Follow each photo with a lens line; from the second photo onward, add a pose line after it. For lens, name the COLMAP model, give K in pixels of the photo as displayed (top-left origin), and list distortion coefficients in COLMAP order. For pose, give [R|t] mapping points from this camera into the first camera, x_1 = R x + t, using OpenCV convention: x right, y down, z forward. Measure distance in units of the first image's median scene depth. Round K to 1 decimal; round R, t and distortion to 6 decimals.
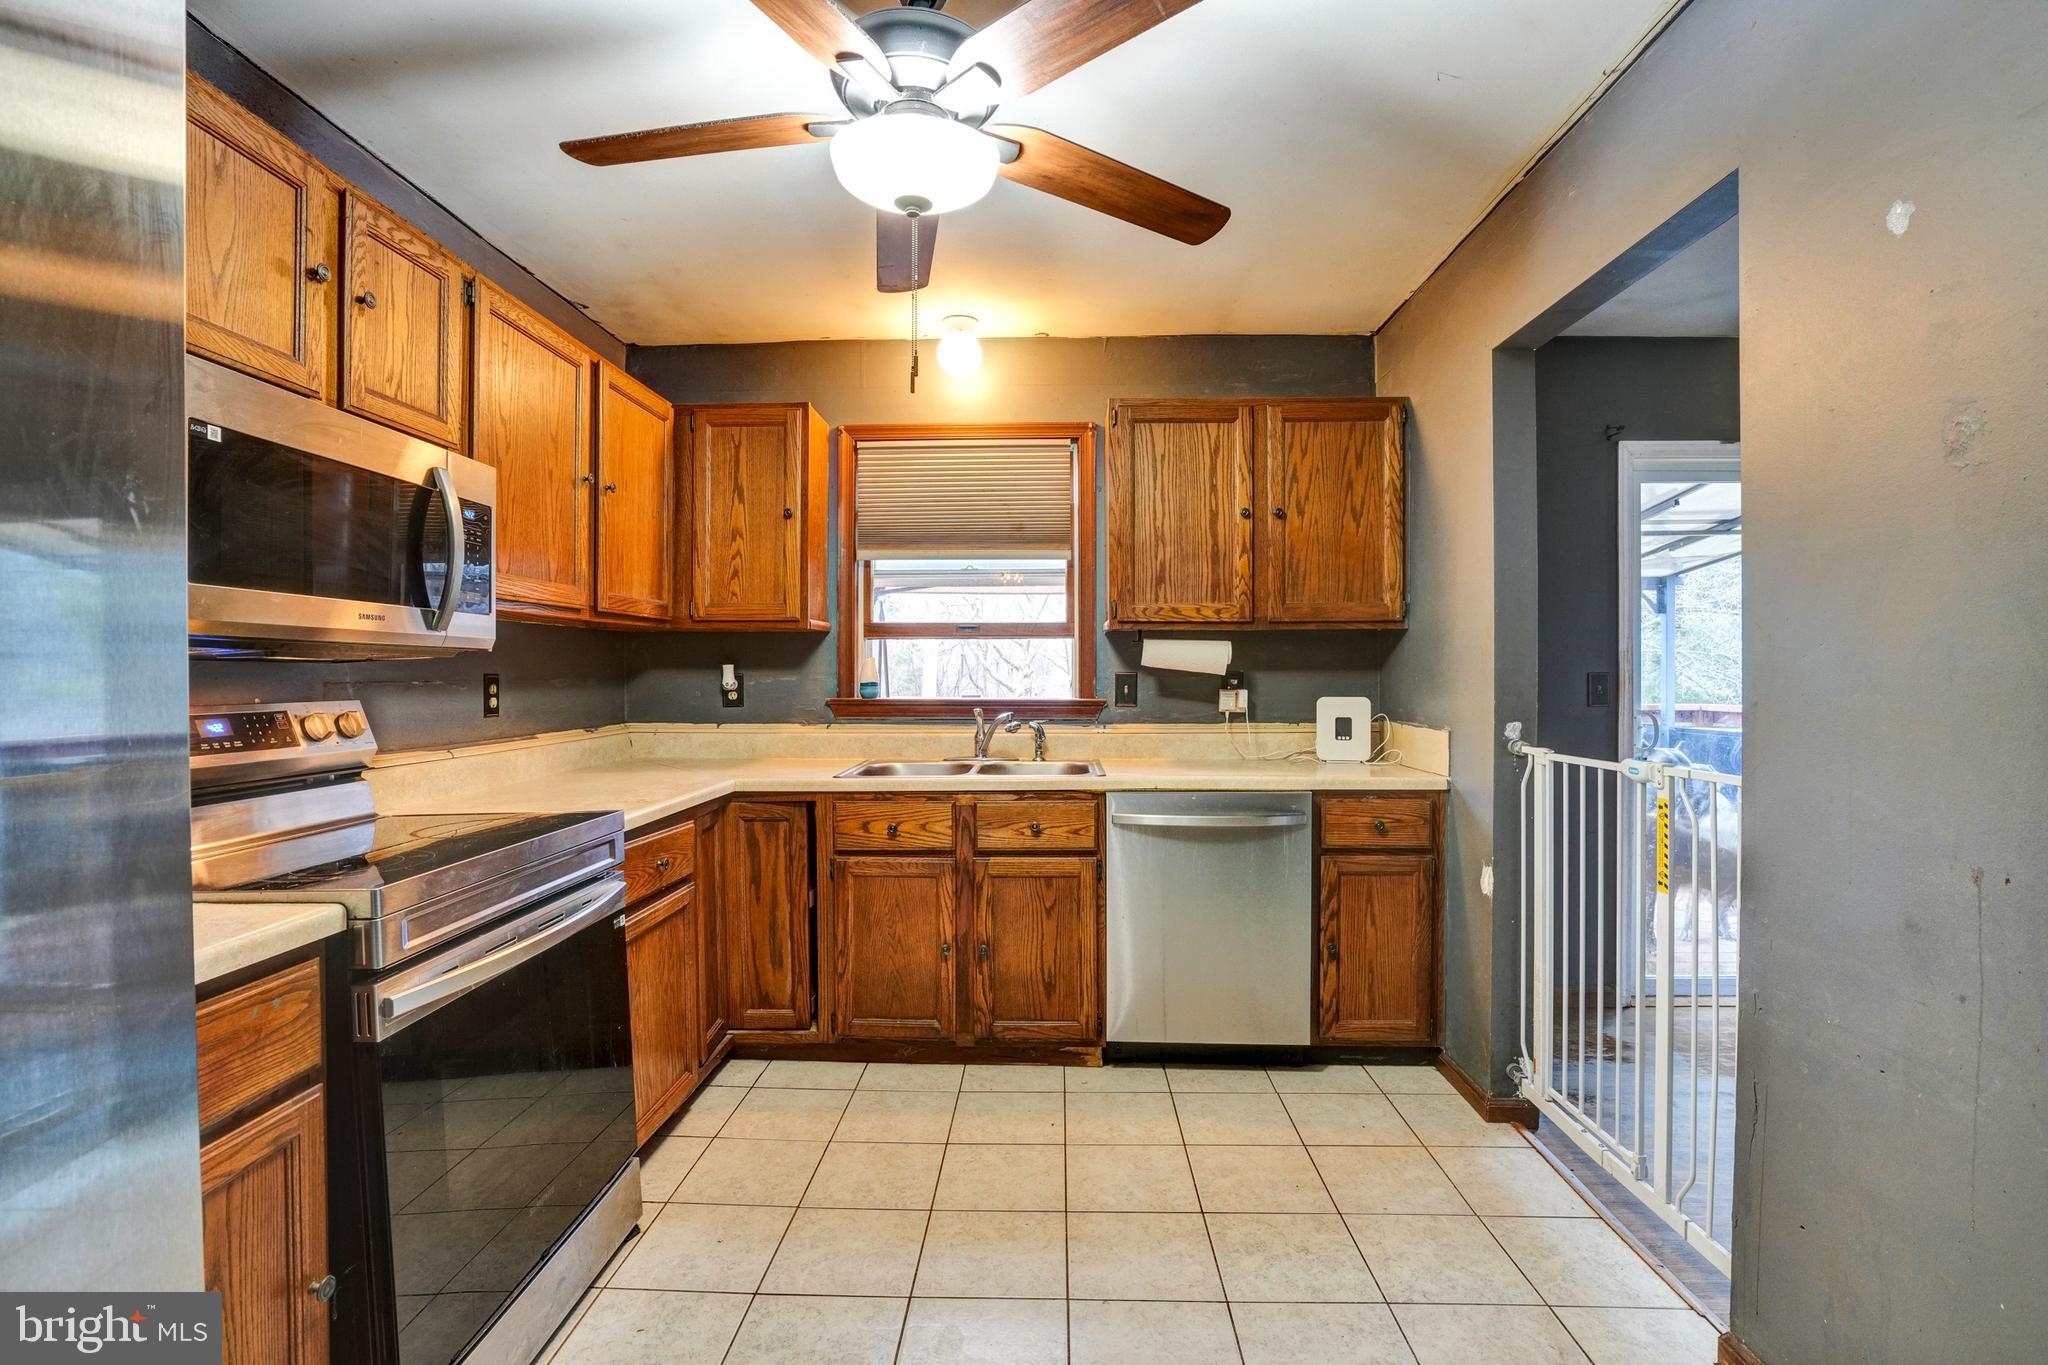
lens RADIAL K [[942.2, 0, 1025.7], [0, 942.2, 676.7], [0, 0, 1]] dist [-0.063647, 0.027093]
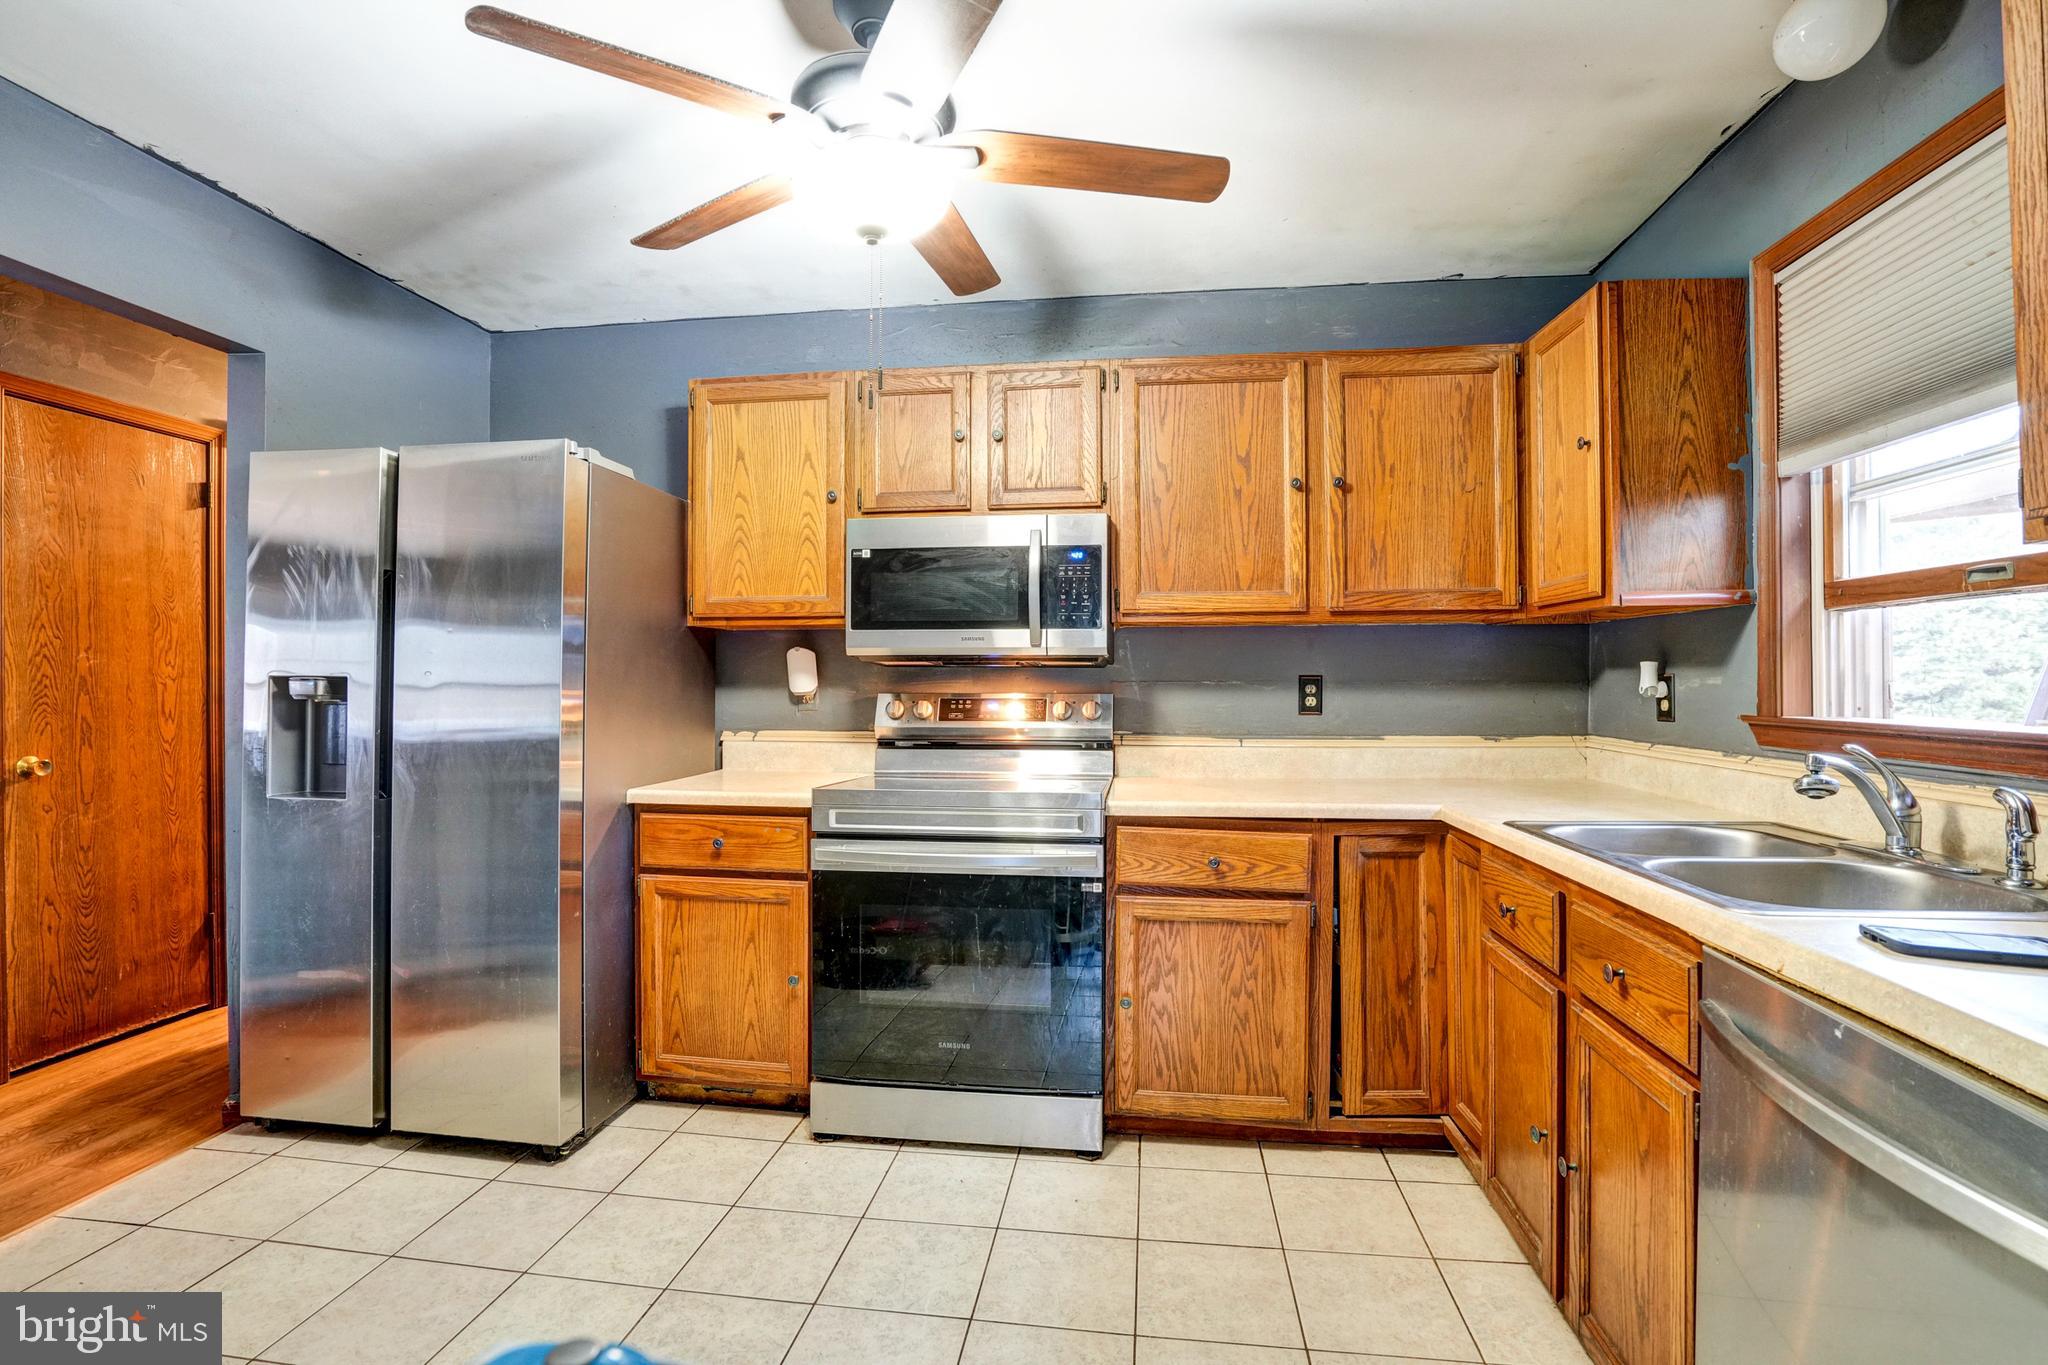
lens RADIAL K [[942.2, 0, 1025.7], [0, 942.2, 676.7], [0, 0, 1]] dist [-0.063647, 0.027093]
pose [[-0.100485, -0.002835, -0.994935, 0.554700], [-0.003734, 0.999990, -0.002472, 0.002840], [0.994932, 0.003467, -0.100494, 0.773954]]
